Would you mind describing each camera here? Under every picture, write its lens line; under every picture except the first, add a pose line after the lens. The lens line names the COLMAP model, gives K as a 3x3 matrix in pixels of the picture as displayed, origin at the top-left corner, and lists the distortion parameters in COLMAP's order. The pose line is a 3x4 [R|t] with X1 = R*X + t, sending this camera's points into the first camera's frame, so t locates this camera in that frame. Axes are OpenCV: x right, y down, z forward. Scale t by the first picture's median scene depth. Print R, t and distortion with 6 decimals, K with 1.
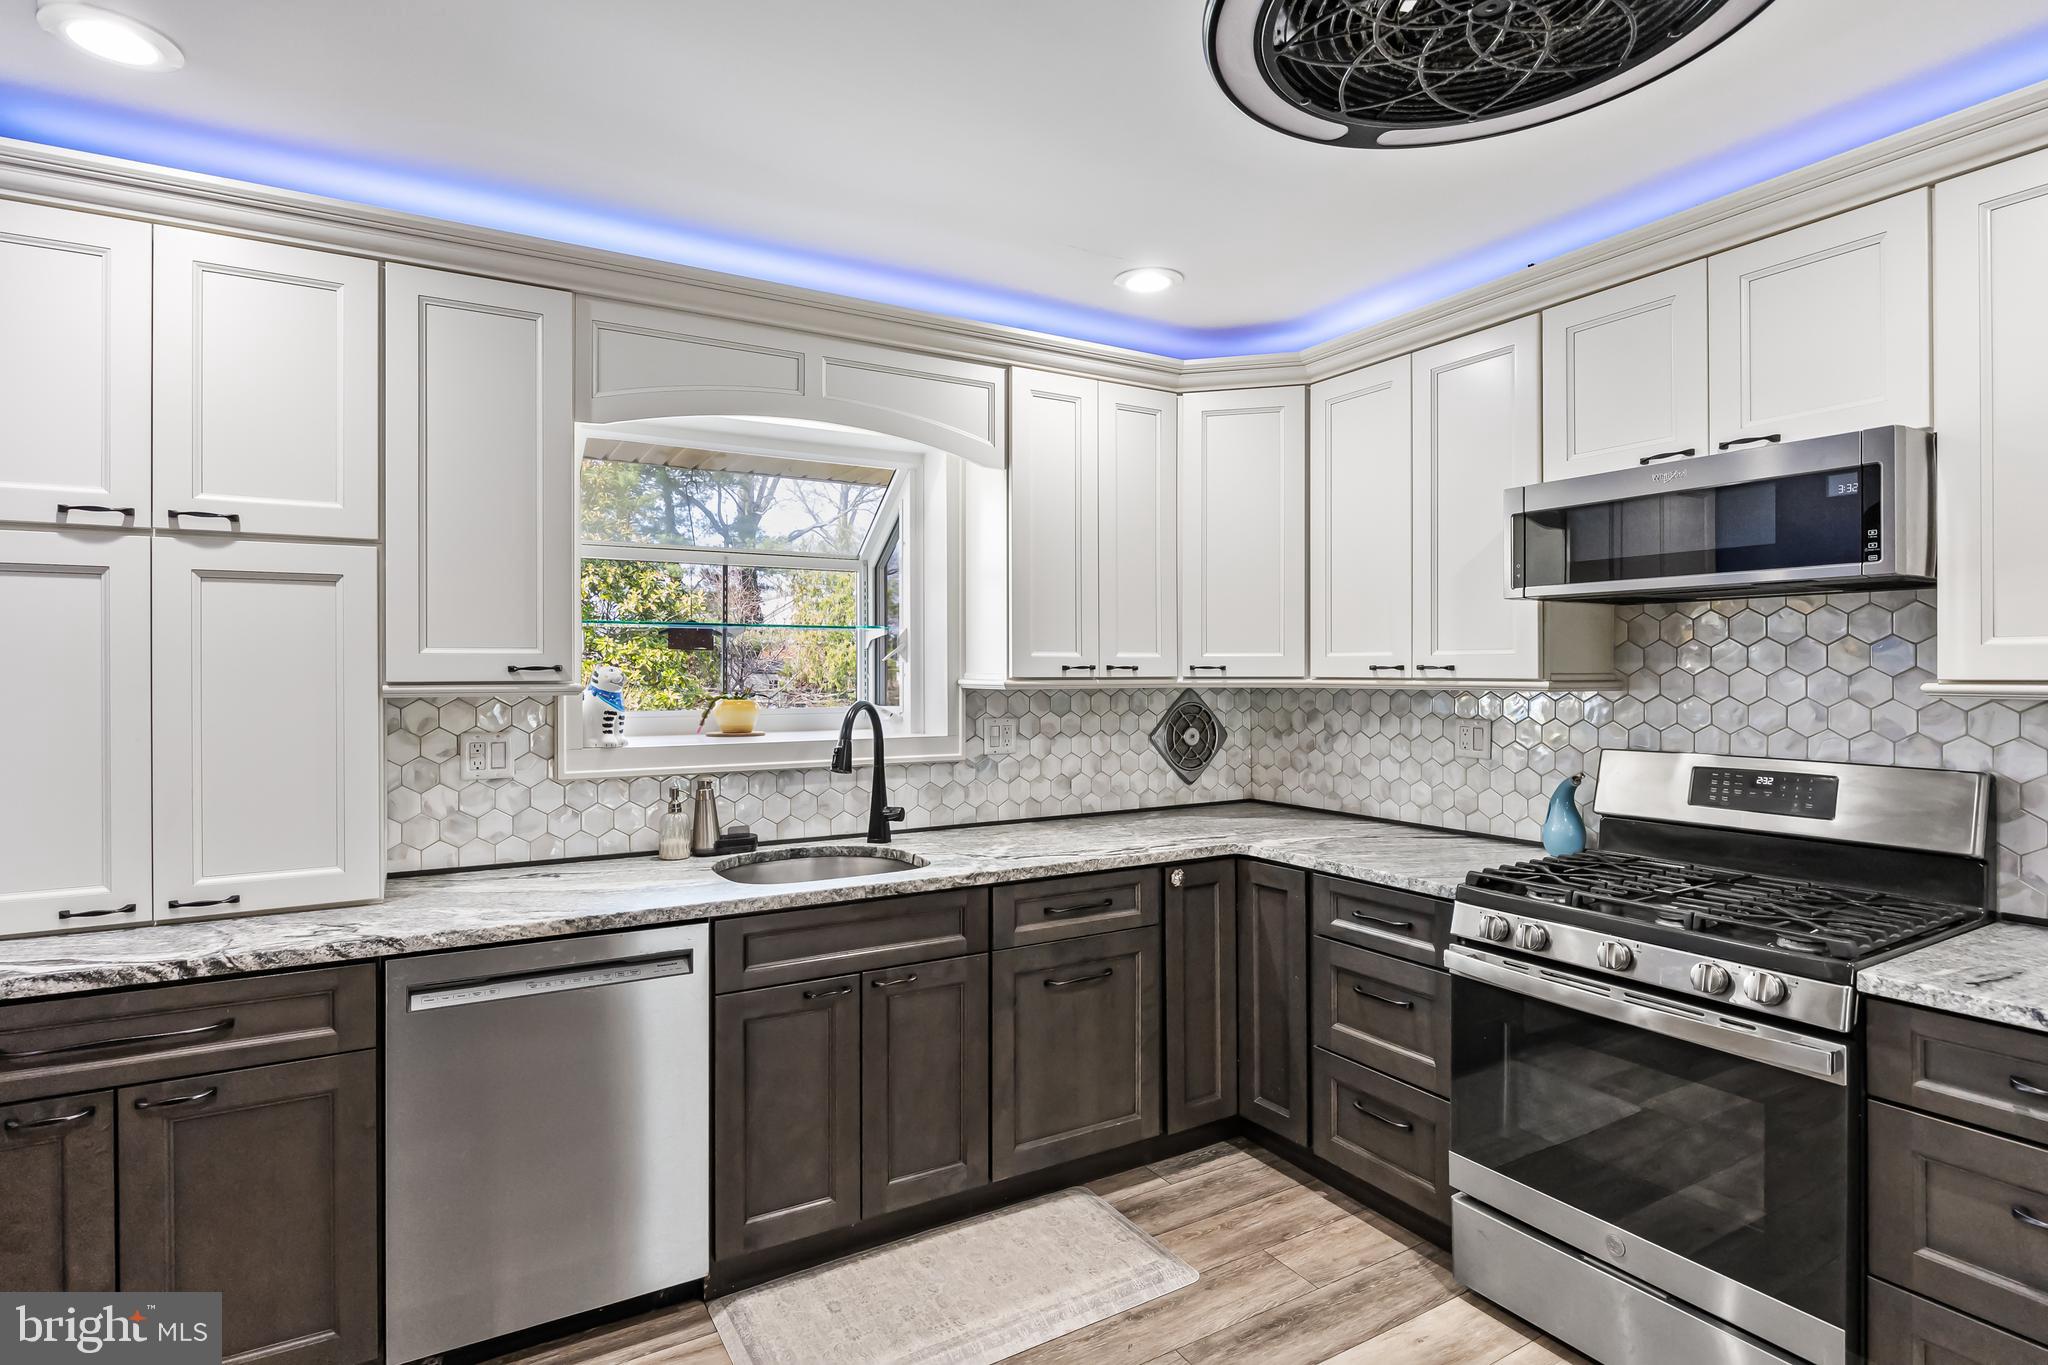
lens RADIAL K [[1016.2, 0, 1015.9], [0, 1016.2, 672.7], [0, 0, 1]] dist [-0.008101, 0.000213]
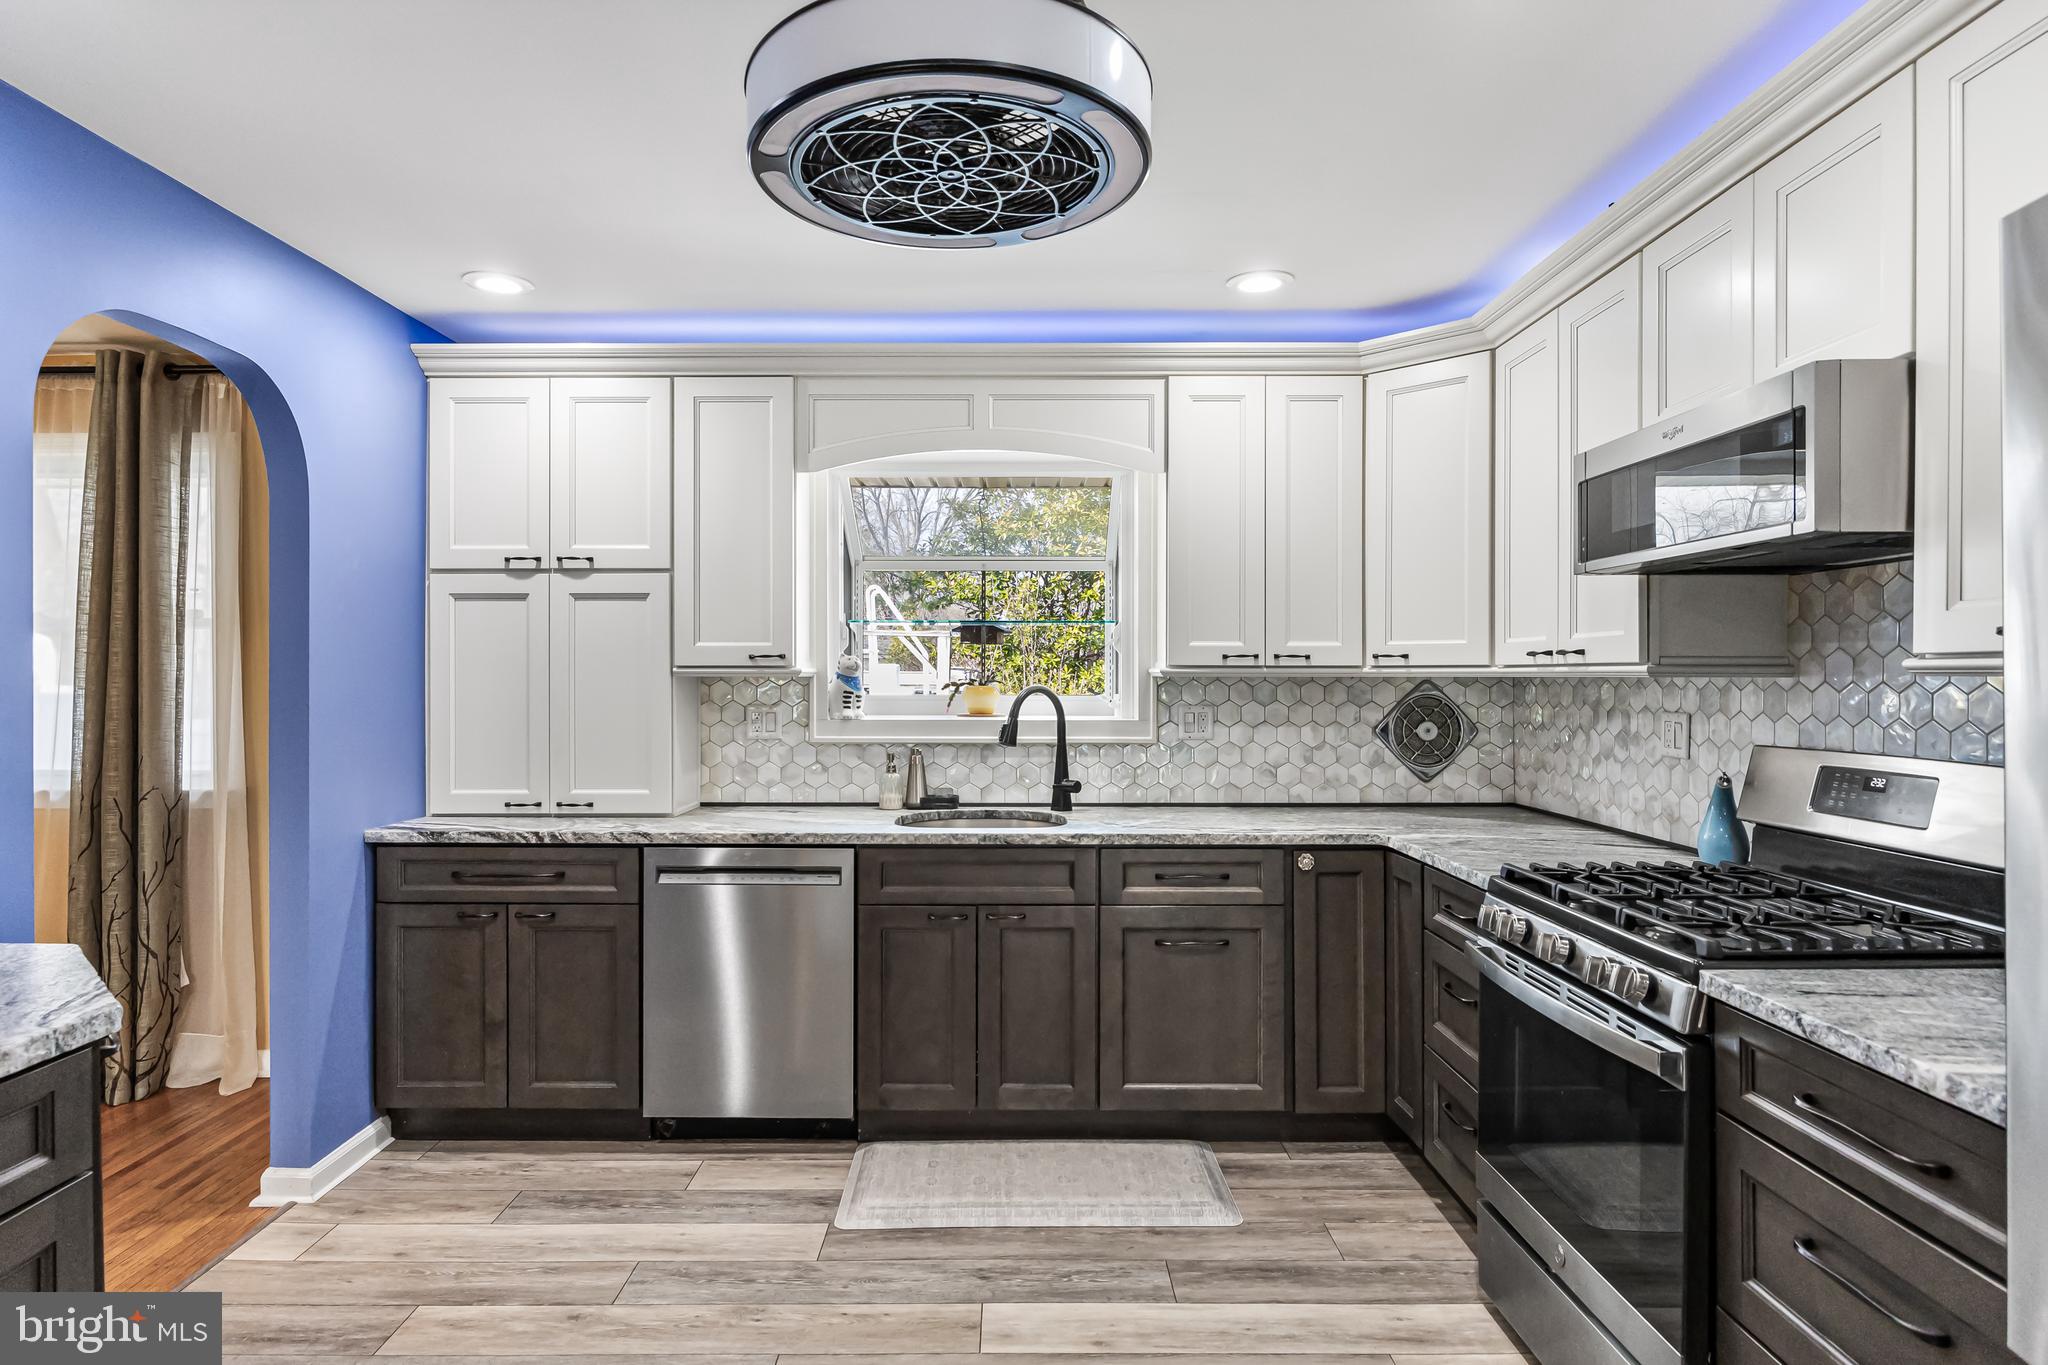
lens RADIAL K [[1125.2, 0, 1020.1], [0, 1125.2, 681.9], [0, 0, 1]] dist [-0.003295, -0.000930]
pose [[0.863894, 0.005330, -0.503646, 0.561060], [-0.003518, 0.999983, 0.004549, 0.021175], [0.503662, -0.002158, 0.863898, -0.134799]]
